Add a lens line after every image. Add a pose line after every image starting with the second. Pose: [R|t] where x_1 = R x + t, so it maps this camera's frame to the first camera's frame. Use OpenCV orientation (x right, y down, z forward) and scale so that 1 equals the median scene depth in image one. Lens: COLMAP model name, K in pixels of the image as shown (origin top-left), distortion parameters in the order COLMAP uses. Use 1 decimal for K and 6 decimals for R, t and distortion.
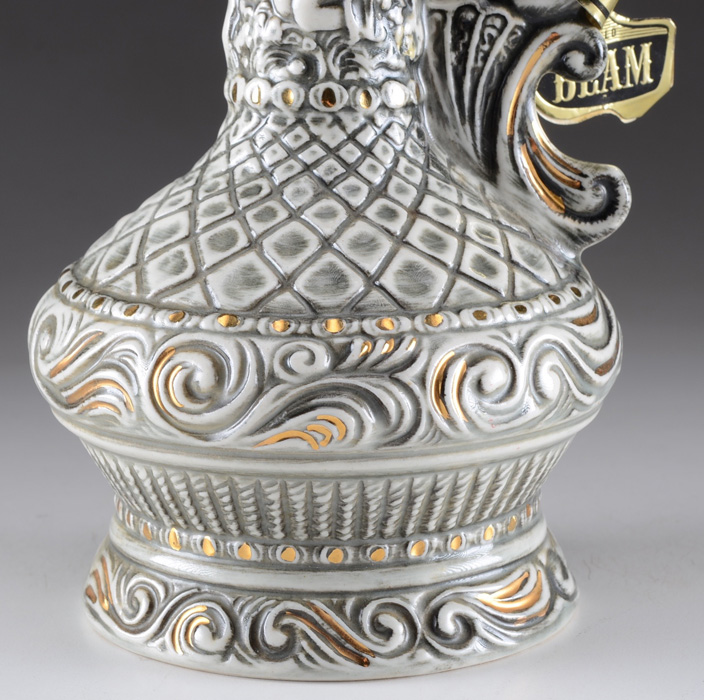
lens RADIAL K [[2874.4, 0, 352.0], [0, 2874.4, 350.0], [0, 0, 1]] dist [-0.105497, 4.254294]
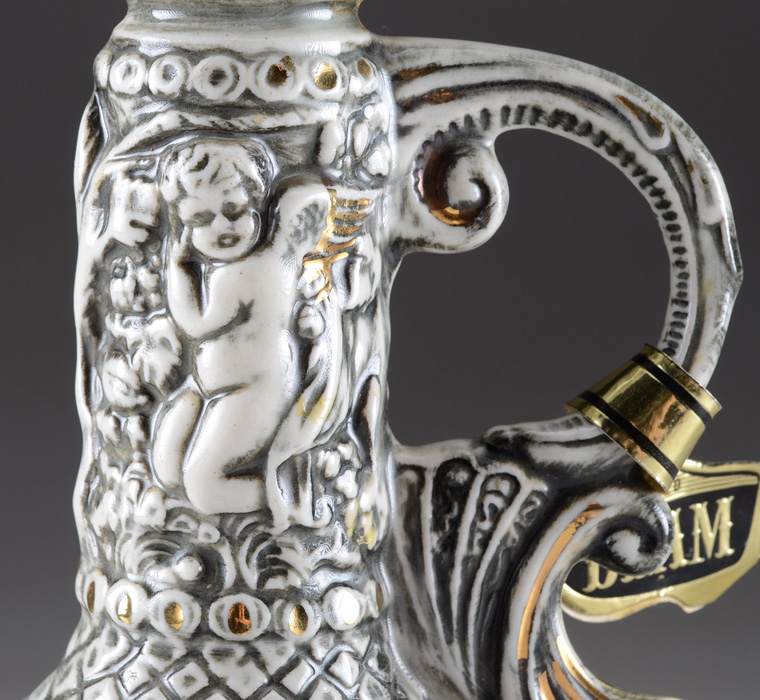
lens RADIAL K [[3059.9, 0, 231.0], [0, 3059.9, 437.6], [0, 0, 1]] dist [-0.031841, -0.068419]
pose [[0.999948, 0.006019, -0.008239, -0.004642], [-0.006281, 0.999463, -0.032151, -0.104960], [0.008041, 0.032201, 0.999449, 0.327536]]
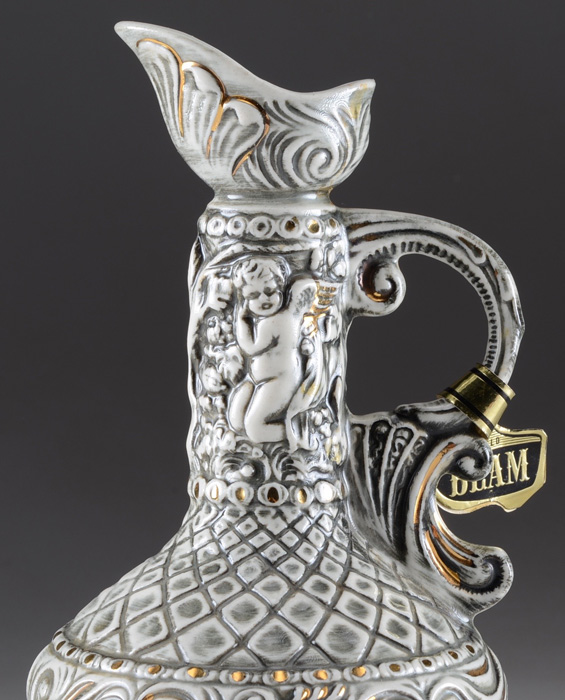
lens RADIAL K [[2827.5, 0, 303.9], [0, 2827.5, 350.4], [0, 0, 1]] dist [-0.130689, 4.568208]
pose [[0.999731, 0.000044, 0.023180, -0.023084], [0.002896, 0.991925, -0.126795, 0.006504], [-0.022998, 0.126828, 0.991658, -0.236514]]
